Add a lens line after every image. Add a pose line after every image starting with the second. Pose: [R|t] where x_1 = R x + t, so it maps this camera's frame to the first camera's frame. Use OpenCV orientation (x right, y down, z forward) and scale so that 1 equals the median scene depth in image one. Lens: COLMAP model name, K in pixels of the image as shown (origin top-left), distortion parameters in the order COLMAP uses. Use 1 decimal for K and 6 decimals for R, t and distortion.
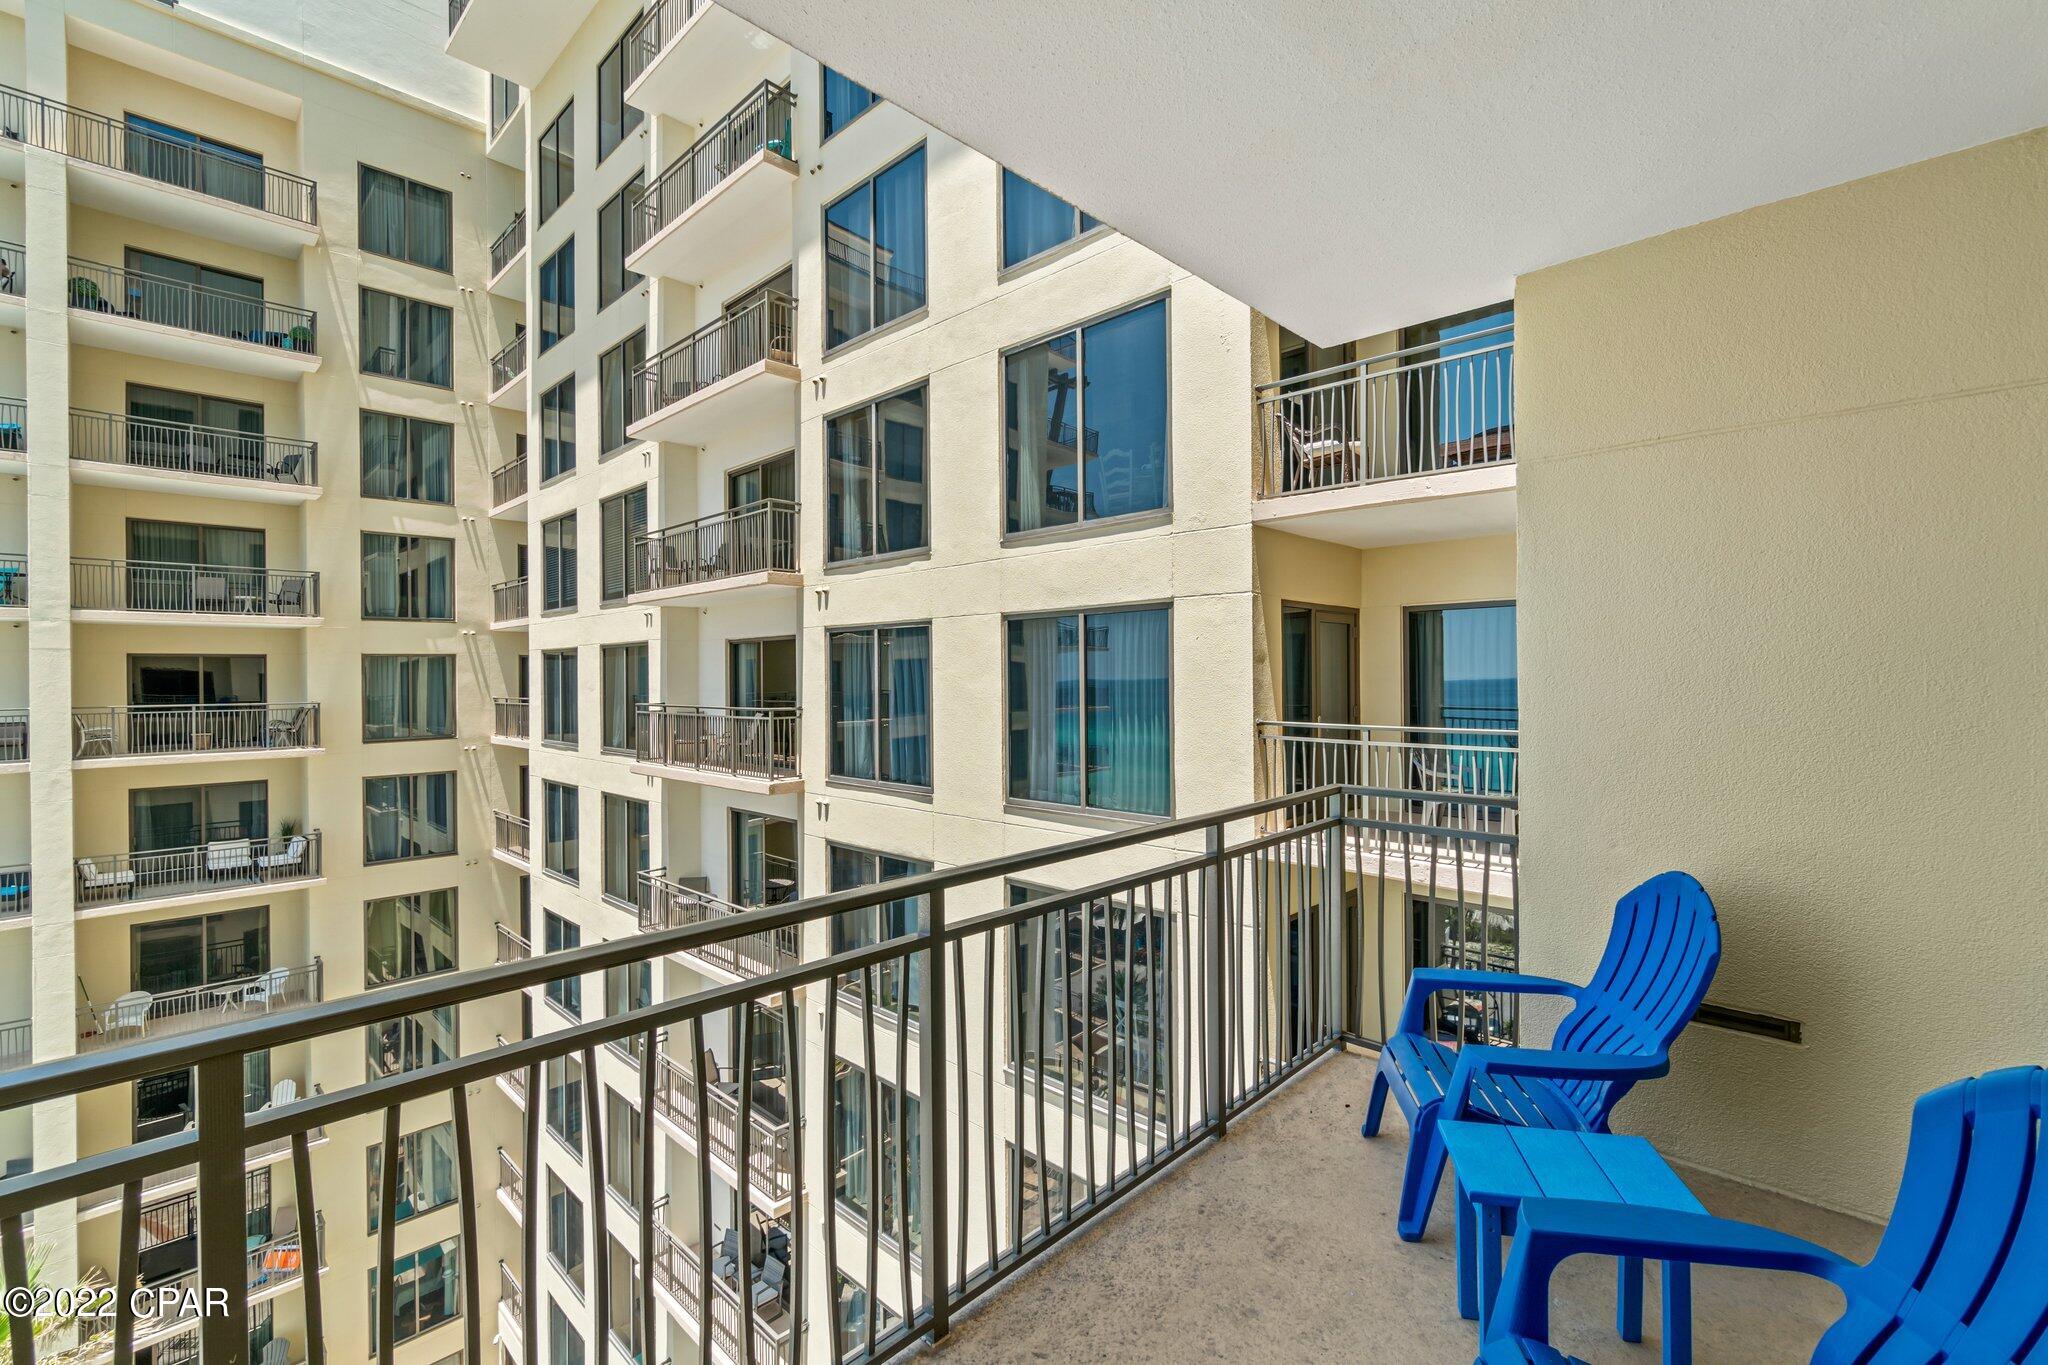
lens RADIAL K [[883.1, 0, 1021.9], [0, 883.1, 674.7], [0, 0, 1]] dist [-0.004502, 0.001849]
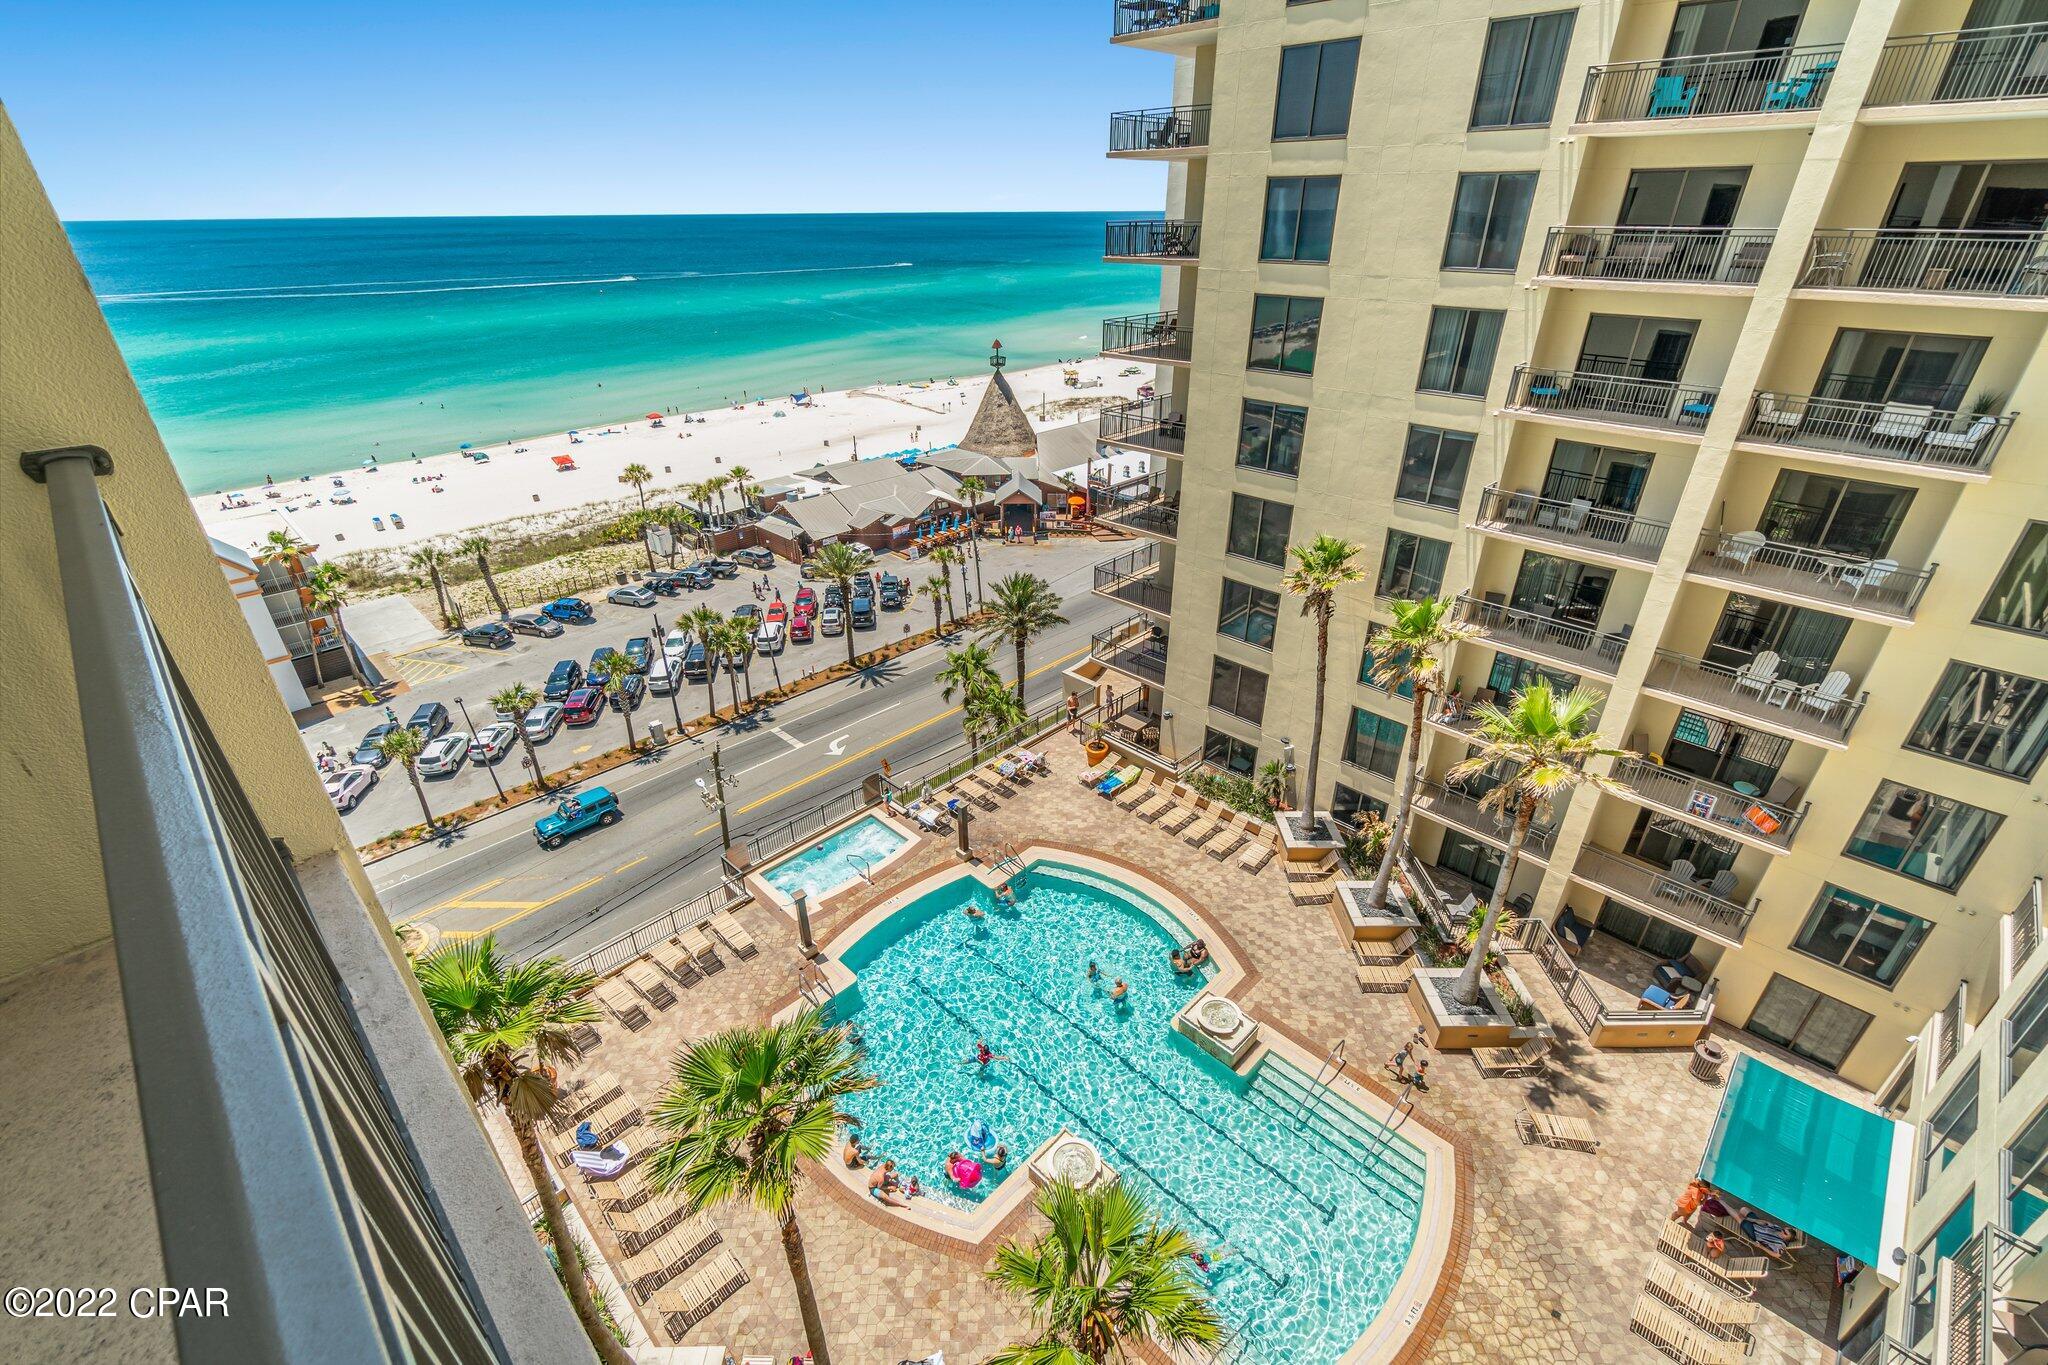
lens RADIAL K [[883.1, 0, 1028.6], [0, 883.1, 685.4], [0, 0, 1]] dist [-0.004502, 0.001849]
pose [[0.002700, 0.486126, -0.873885, 0.009100], [0.003948, 0.873876, 0.486133, 0.001709], [0.999989, -0.004763, 0.000441, 0.115606]]
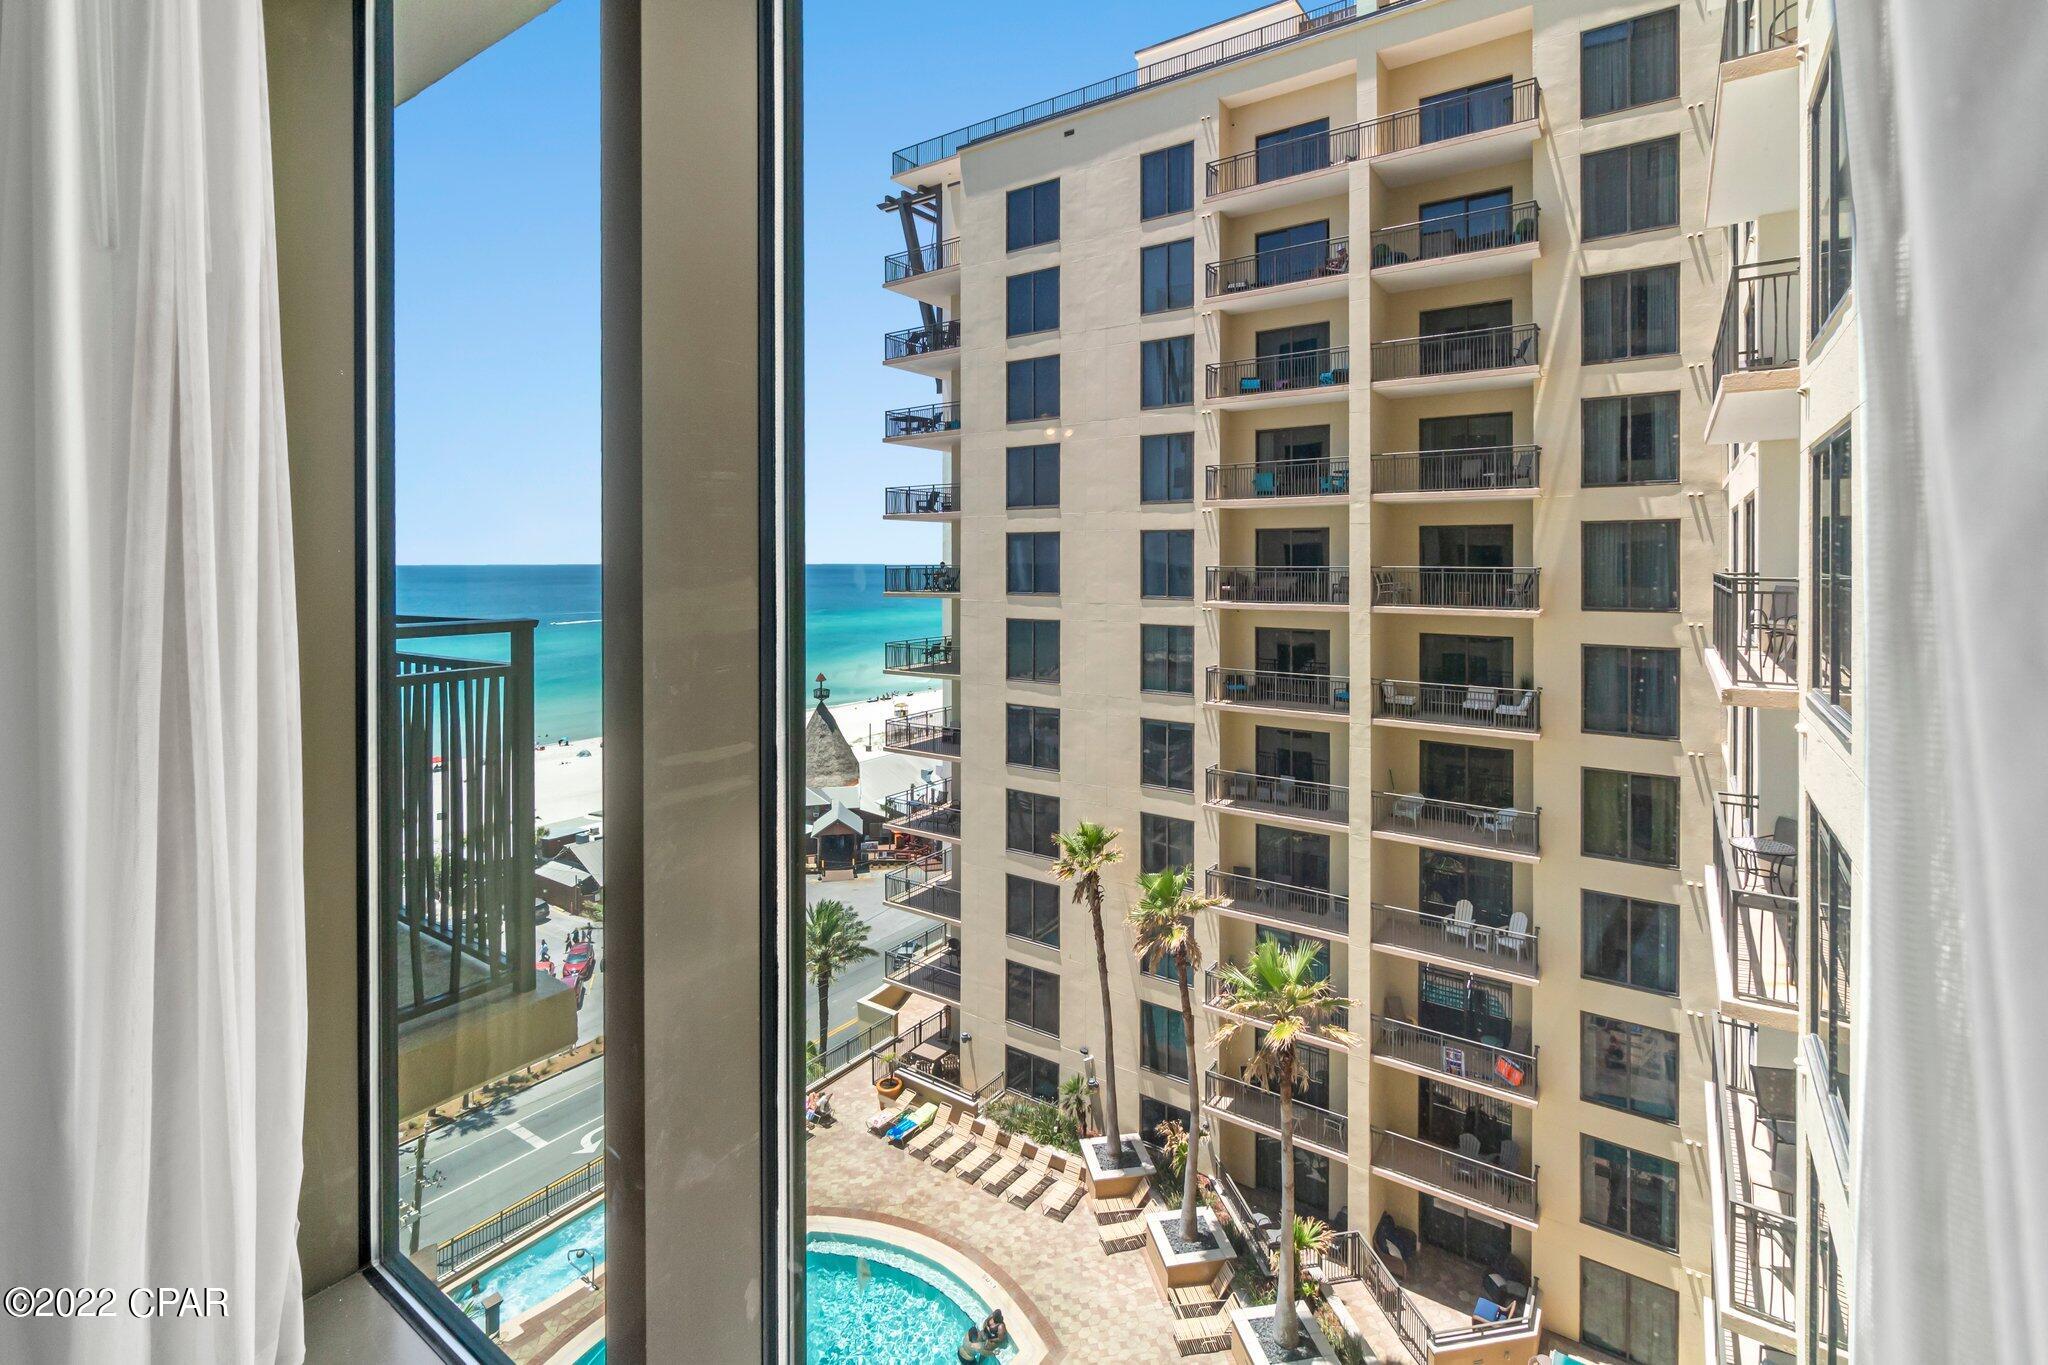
lens RADIAL K [[910.1, 0, 1014.9], [0, 910.1, 554.8], [0, 0, 1]] dist [-0.004910, 0.000890]
pose [[0.174541, 0.006135, -0.984631, 0.172827], [-0.000358, 0.999981, 0.006167, 0.009739], [0.984650, -0.000724, 0.174540, 0.194624]]
